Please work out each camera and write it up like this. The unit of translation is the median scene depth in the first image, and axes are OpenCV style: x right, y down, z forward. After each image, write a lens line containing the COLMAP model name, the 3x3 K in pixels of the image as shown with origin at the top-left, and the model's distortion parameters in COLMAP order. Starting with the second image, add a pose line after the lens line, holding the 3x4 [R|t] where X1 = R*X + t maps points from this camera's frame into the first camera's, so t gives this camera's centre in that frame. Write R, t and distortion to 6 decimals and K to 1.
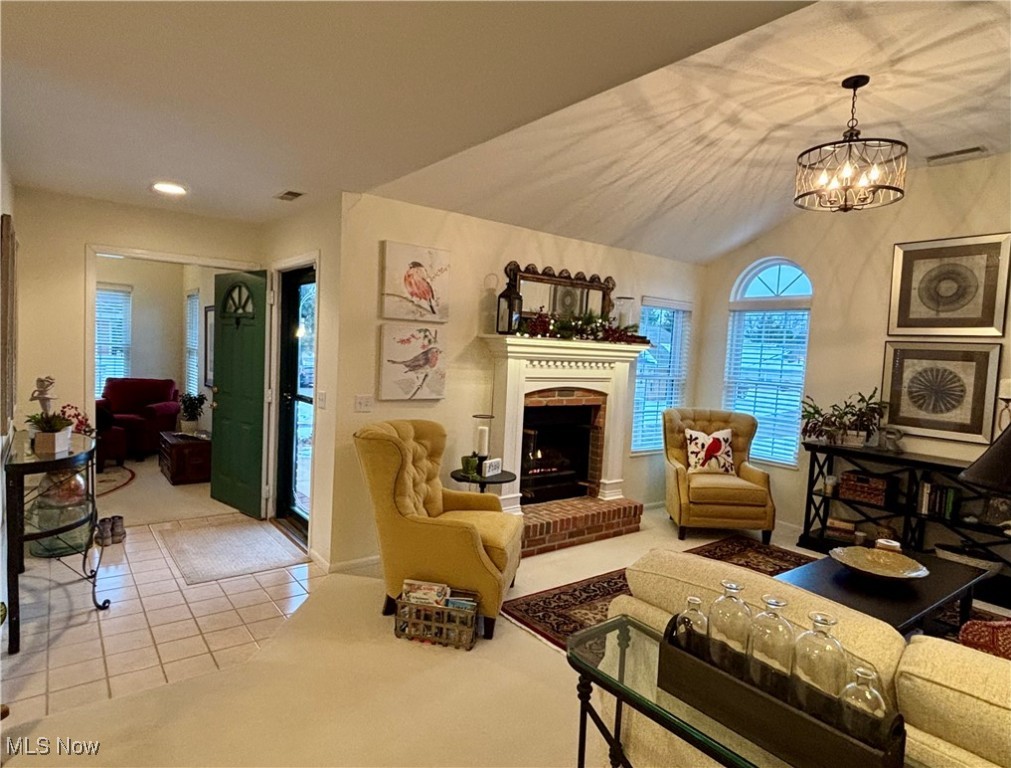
lens RADIAL K [[592.7, 0, 503.6], [0, 592.7, 382.4], [0, 0, 1]] dist [0.027150, -0.000525]
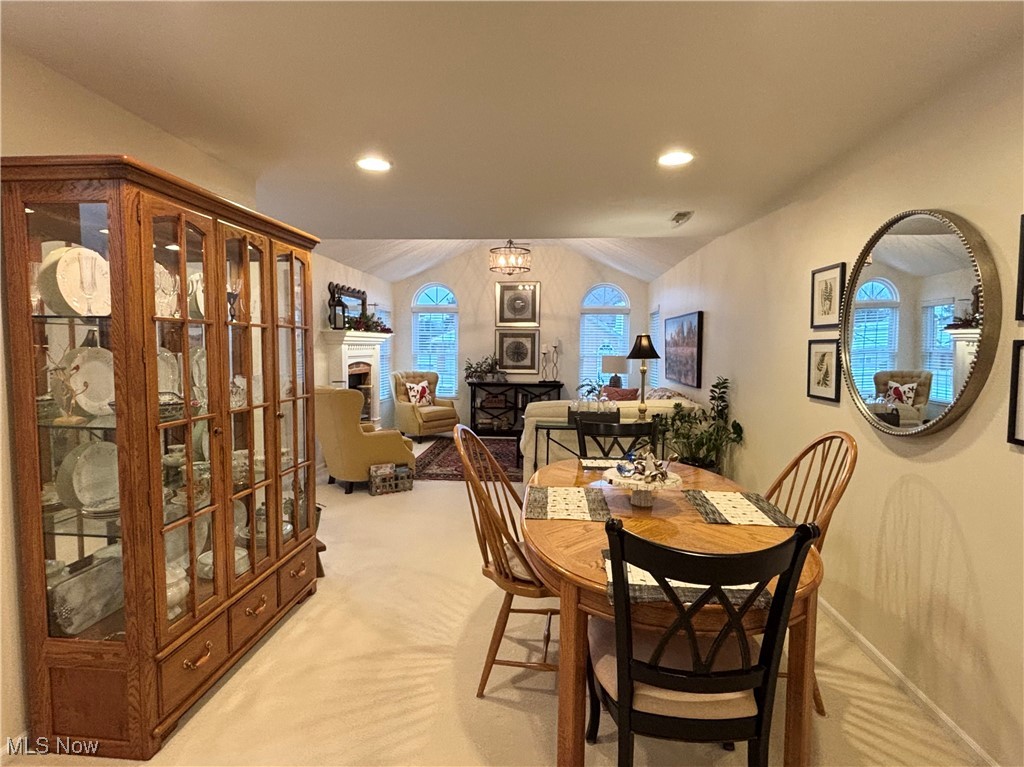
lens RADIAL K [[554.8, 0, 511.1], [0, 554.8, 383.7], [0, 0, 1]] dist [0.000366, 0.000012]
pose [[0.670202, -0.092474, 0.736395, -0.741179], [0.065168, 0.995707, 0.065727, -0.003976], [-0.739312, 0.003939, 0.673351, -0.315375]]
